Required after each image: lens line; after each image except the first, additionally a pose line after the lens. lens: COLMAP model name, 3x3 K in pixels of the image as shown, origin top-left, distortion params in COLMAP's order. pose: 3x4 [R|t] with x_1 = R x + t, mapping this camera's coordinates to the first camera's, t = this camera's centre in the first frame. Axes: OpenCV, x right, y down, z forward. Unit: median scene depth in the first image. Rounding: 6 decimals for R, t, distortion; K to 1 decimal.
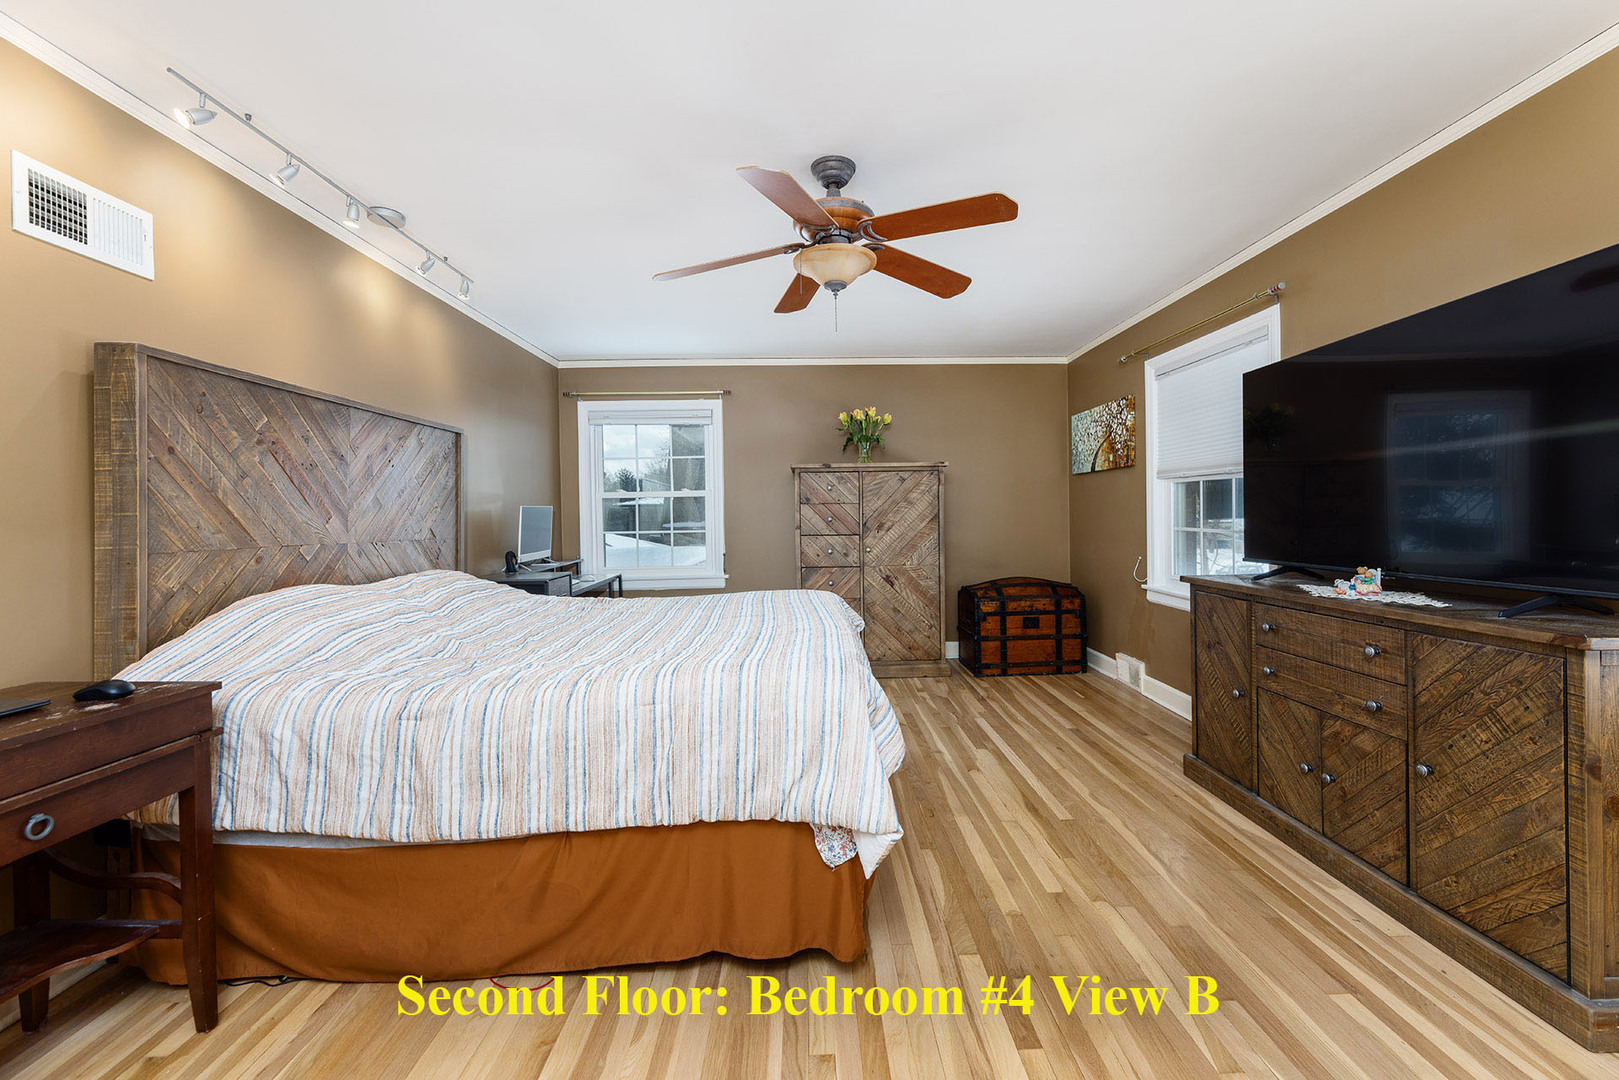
lens RADIAL K [[655.2, 0, 827.0], [0, 655.2, 523.8], [0, 0, 1]] dist [-0.001490, -0.000365]
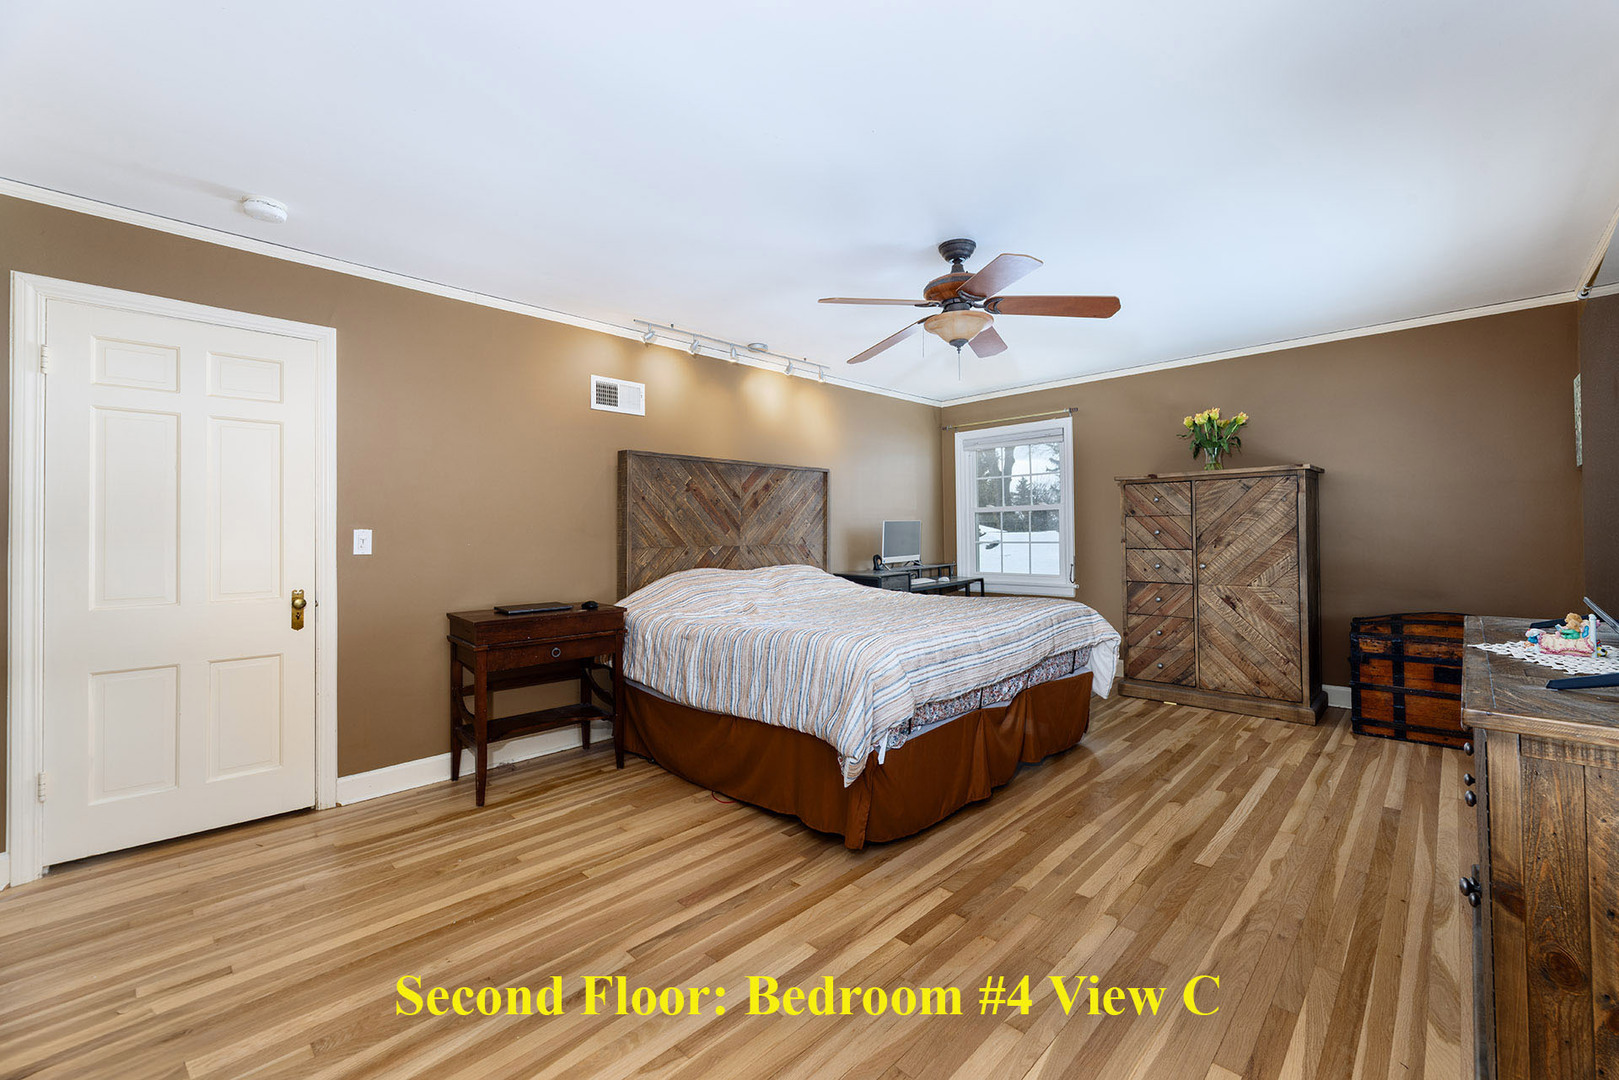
lens RADIAL K [[655.2, 0, 827.0], [0, 655.2, 523.8], [0, 0, 1]] dist [-0.001490, -0.000365]
pose [[0.697406, -0.001314, -0.716675, 0.627526], [-0.007929, 0.999923, -0.009548, -0.011681], [0.716633, 0.012341, 0.697342, -0.019250]]
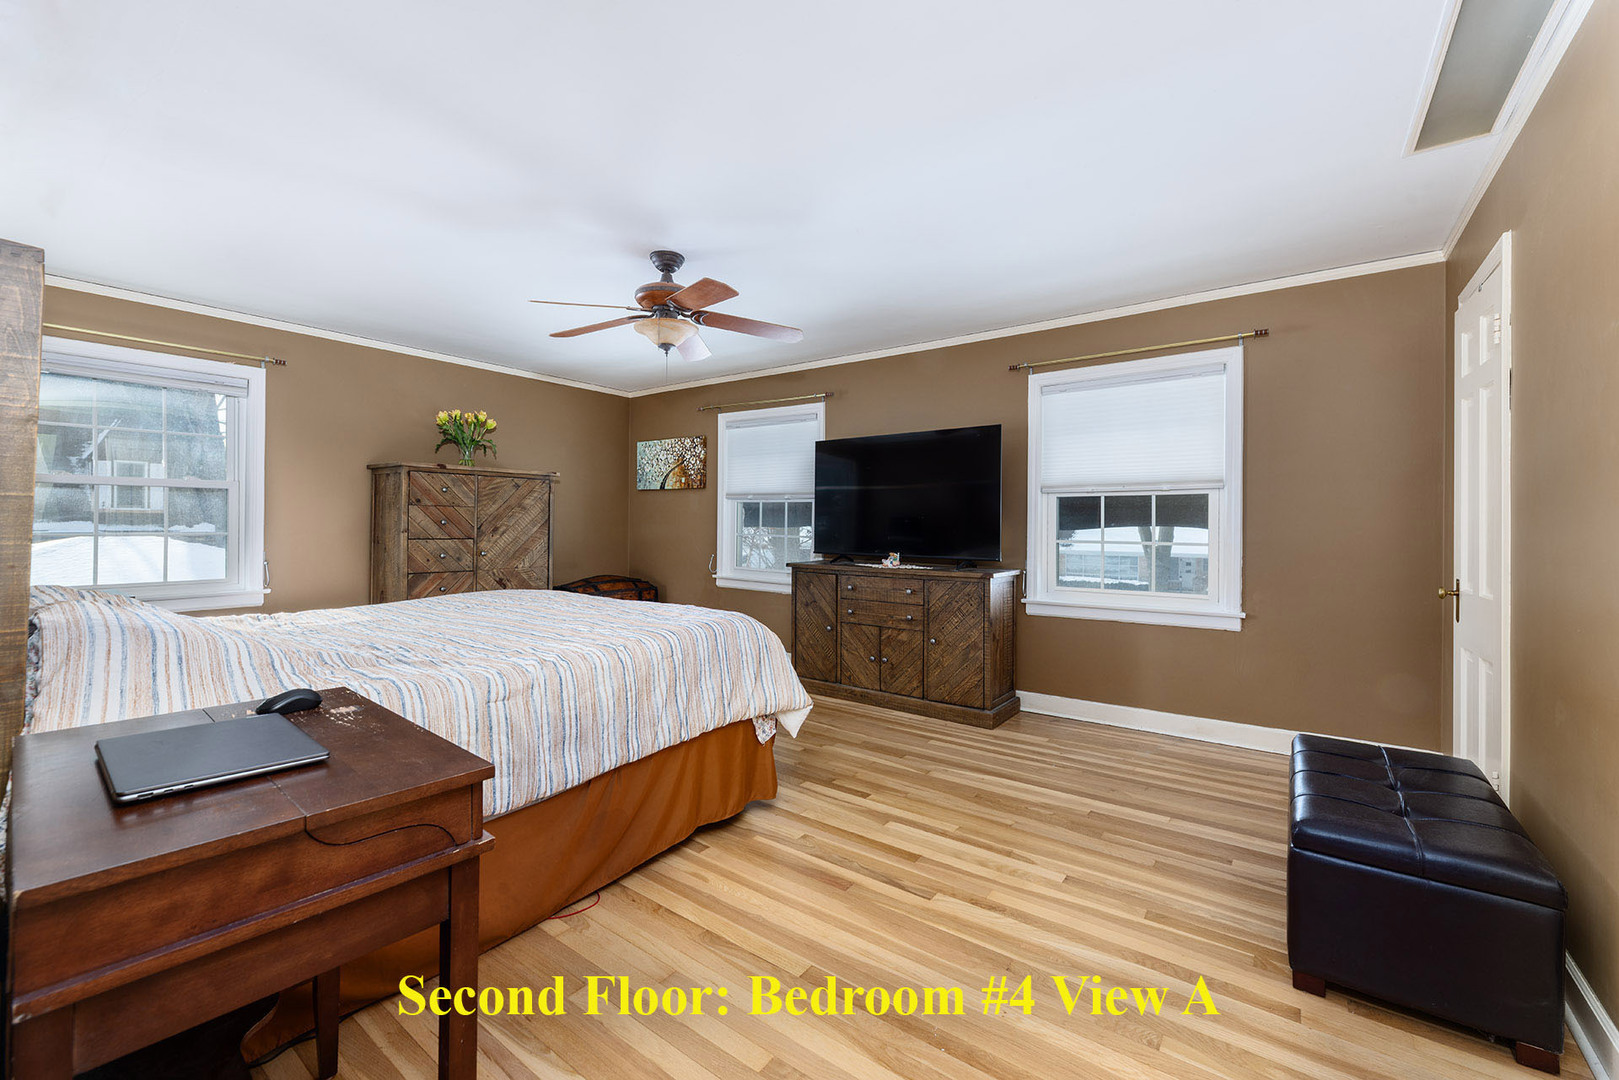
lens RADIAL K [[655.2, 0, 827.0], [0, 655.2, 523.8], [0, 0, 1]] dist [-0.001490, -0.000365]
pose [[0.614174, 0.019515, 0.788930, -0.724233], [-0.008457, 0.999800, -0.018148, 0.013721], [-0.789126, 0.004474, 0.614216, -0.058313]]
